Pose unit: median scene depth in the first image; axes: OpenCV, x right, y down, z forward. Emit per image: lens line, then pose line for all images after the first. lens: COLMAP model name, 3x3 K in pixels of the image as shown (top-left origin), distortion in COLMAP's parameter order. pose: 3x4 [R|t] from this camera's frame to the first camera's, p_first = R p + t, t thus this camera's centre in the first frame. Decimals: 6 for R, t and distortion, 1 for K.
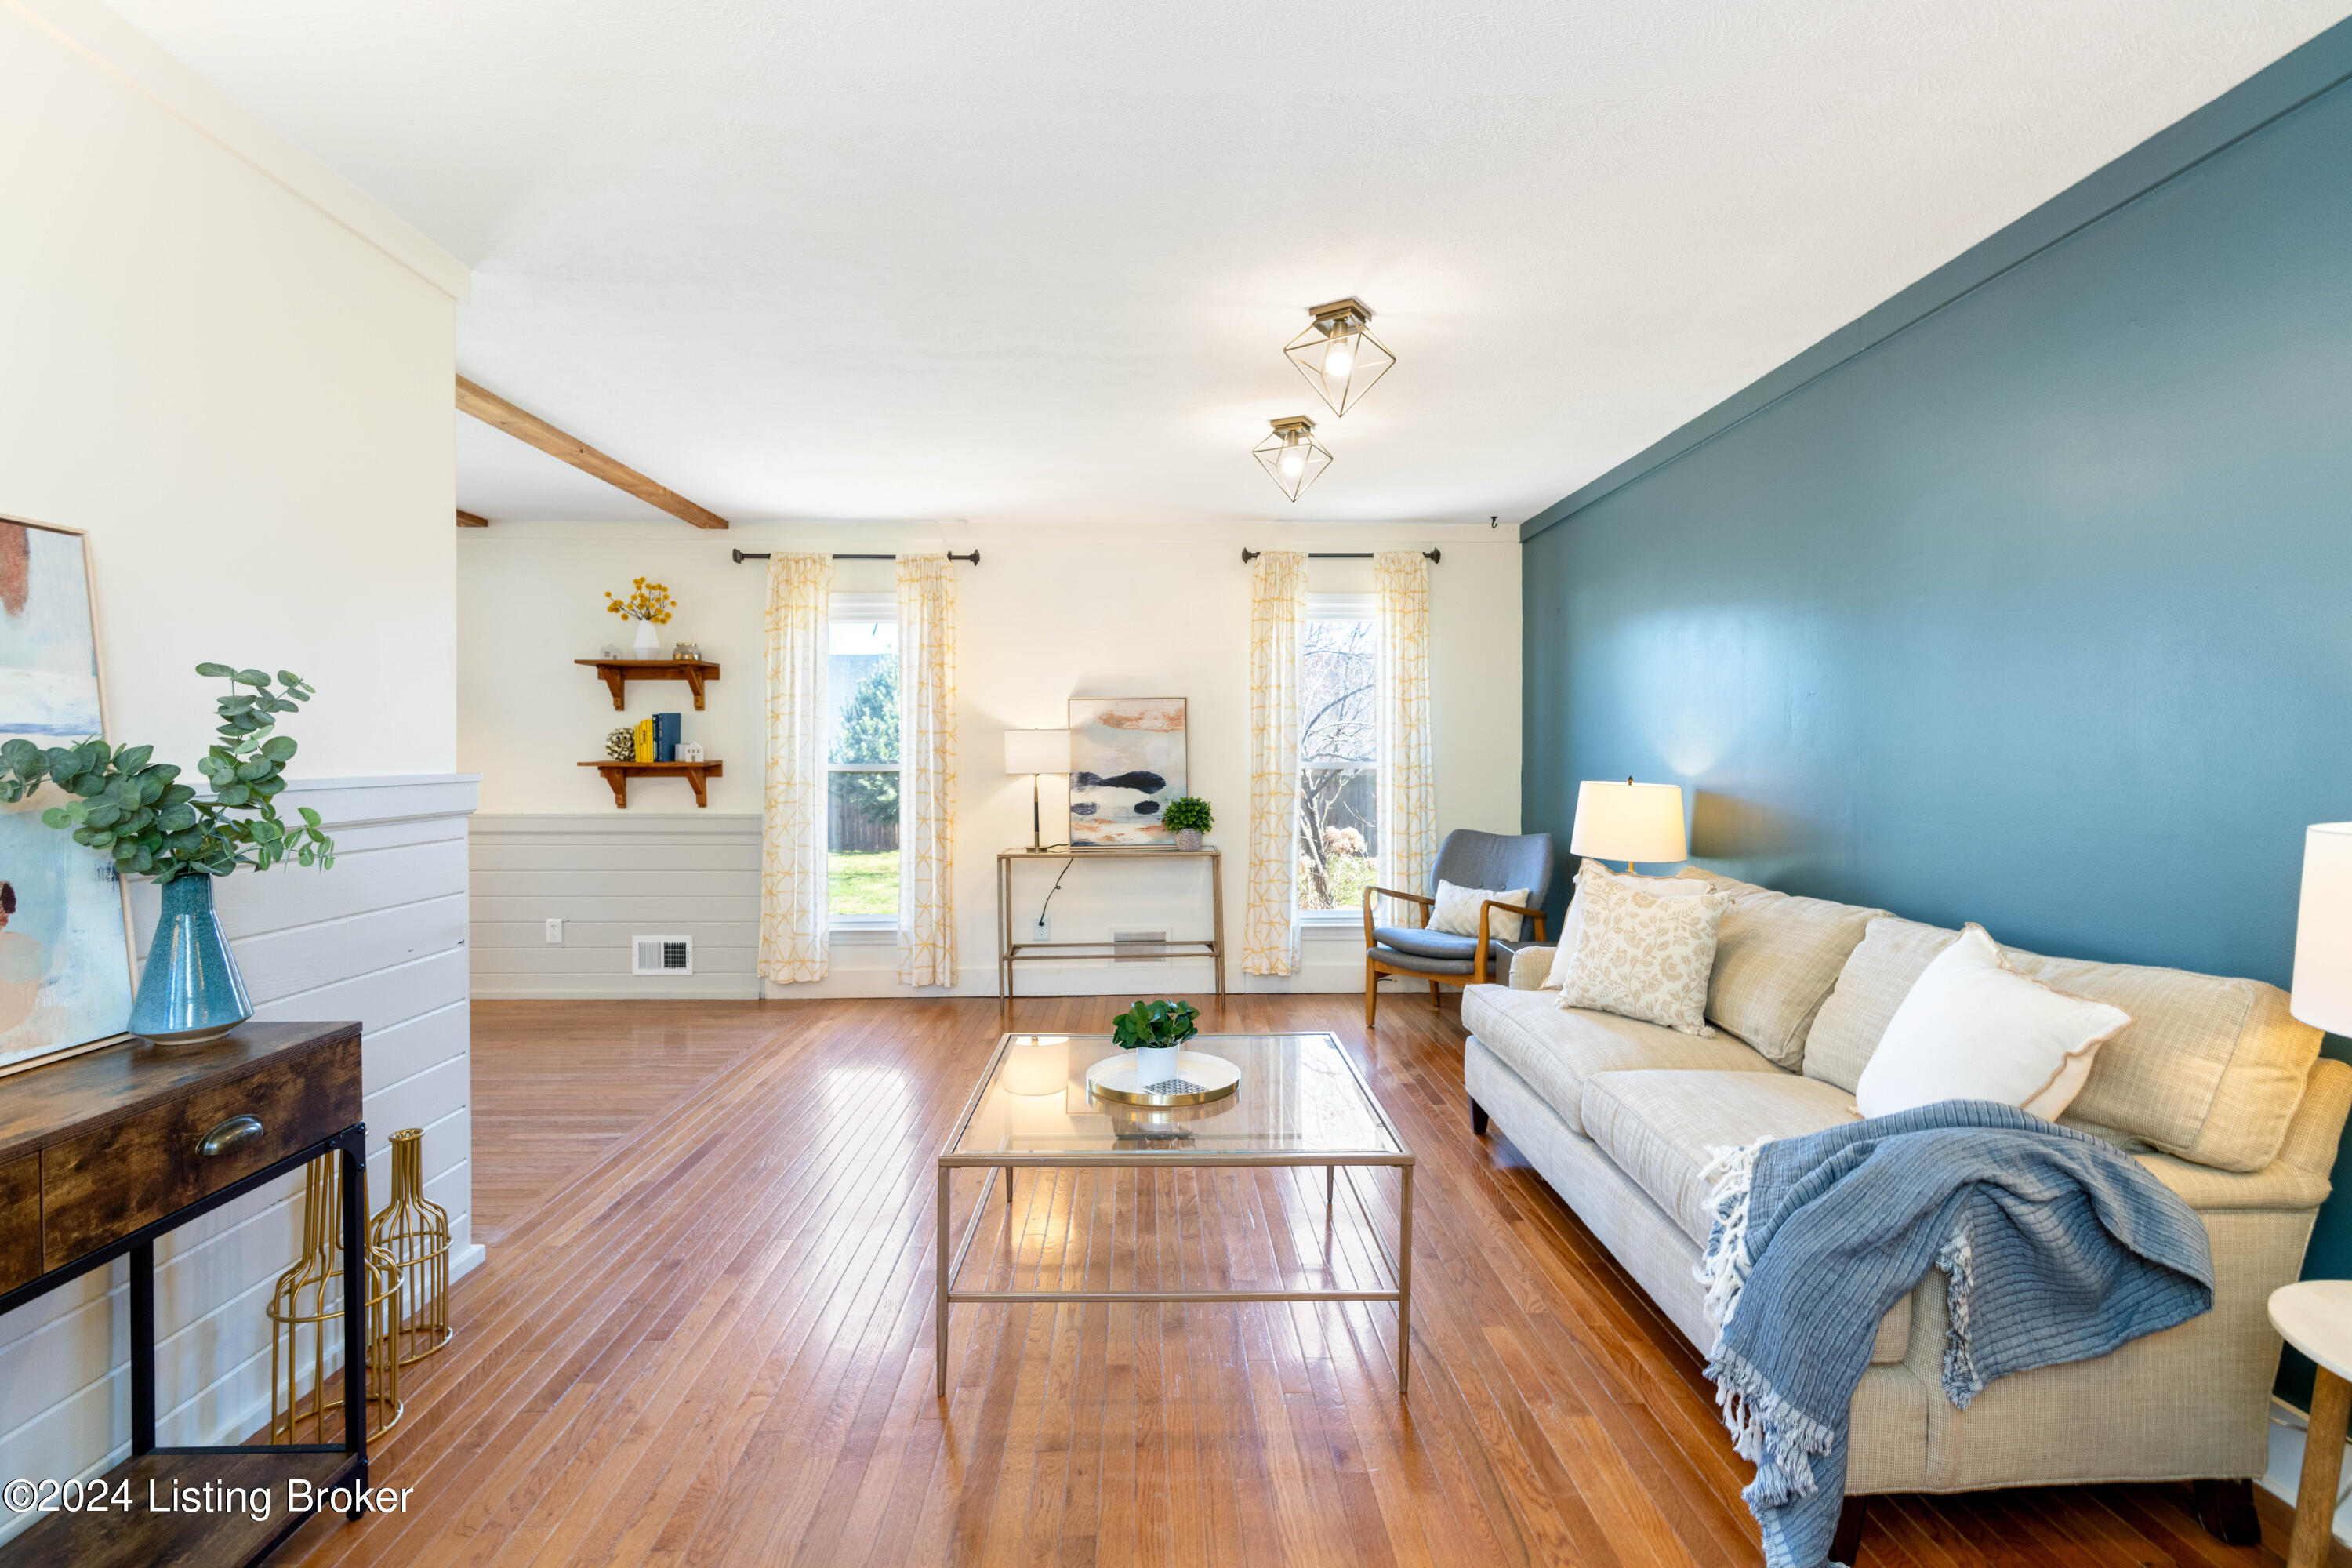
lens RADIAL K [[1077.4, 0, 1183.6], [0, 1077.4, 758.3], [0, 0, 1]] dist [-0.003017, 0.008358]
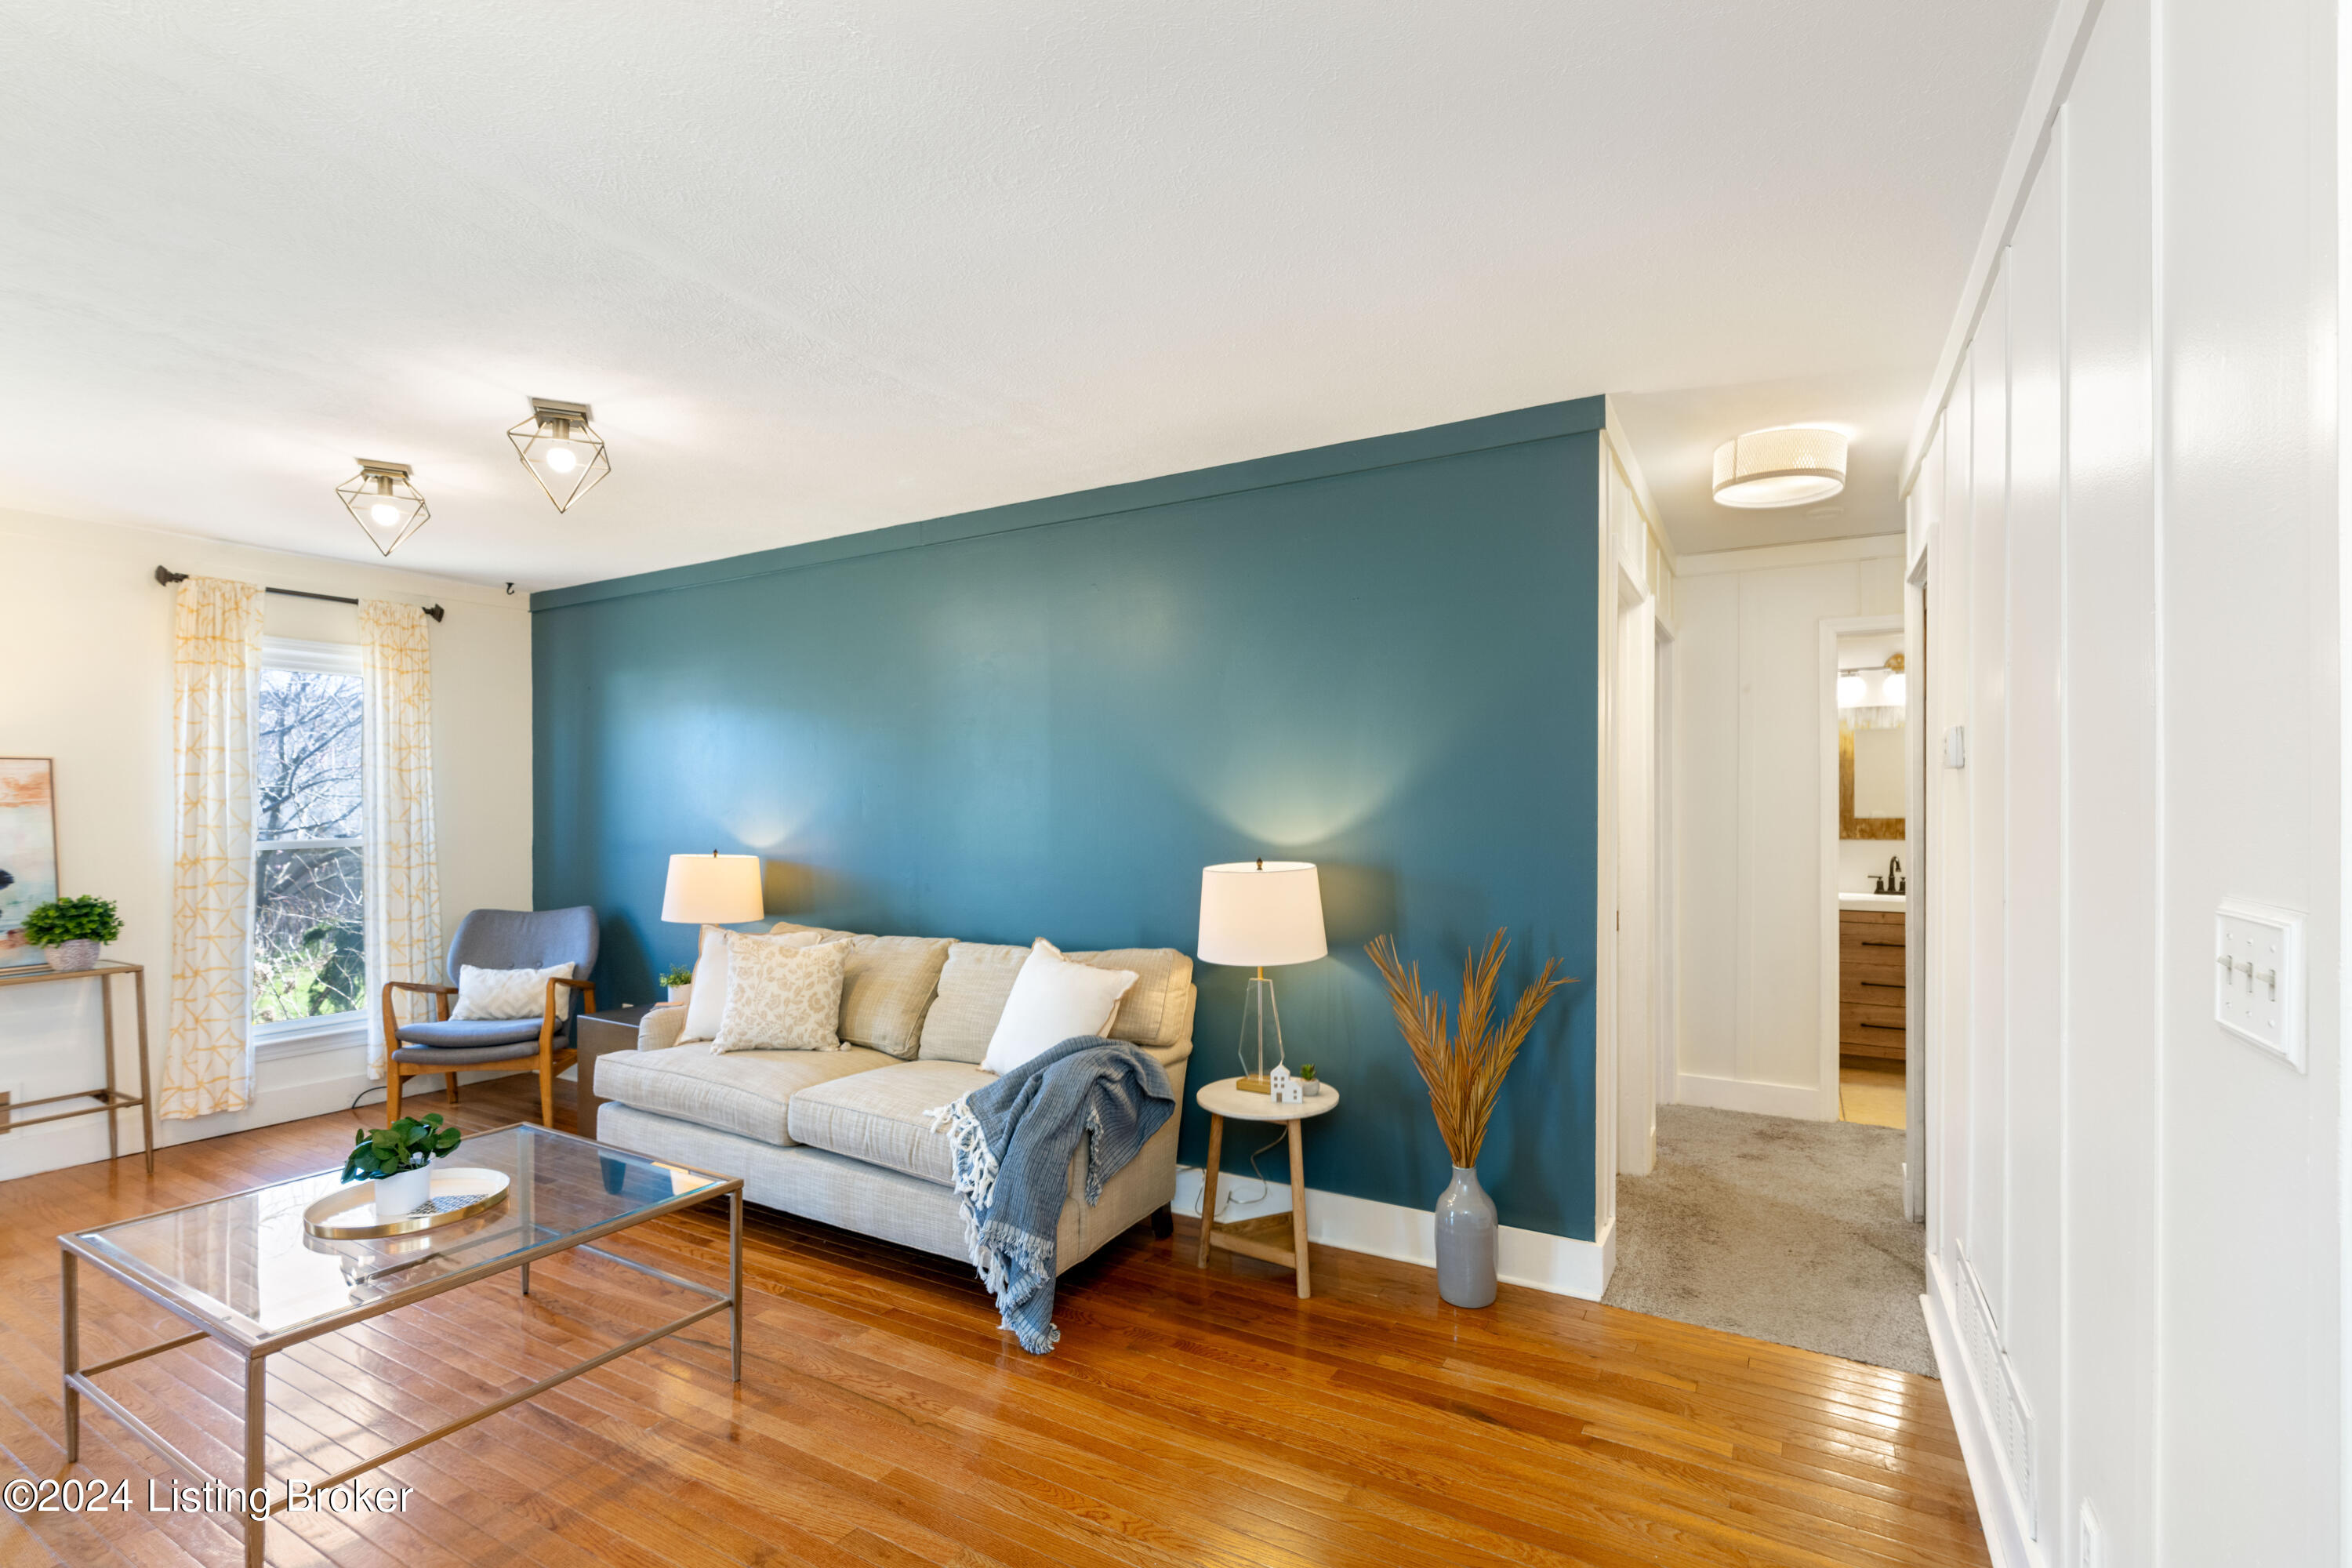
lens RADIAL K [[1070.4, 0, 1176.3], [0, 1070.4, 813.3], [0, 0, 1]] dist [-0.000441, 0.010642]
pose [[0.540774, -0.006416, 0.841143, -0.371269], [0.009487, 0.999954, 0.001528, -0.025465], [-0.841114, 0.007154, 0.540810, -0.038701]]
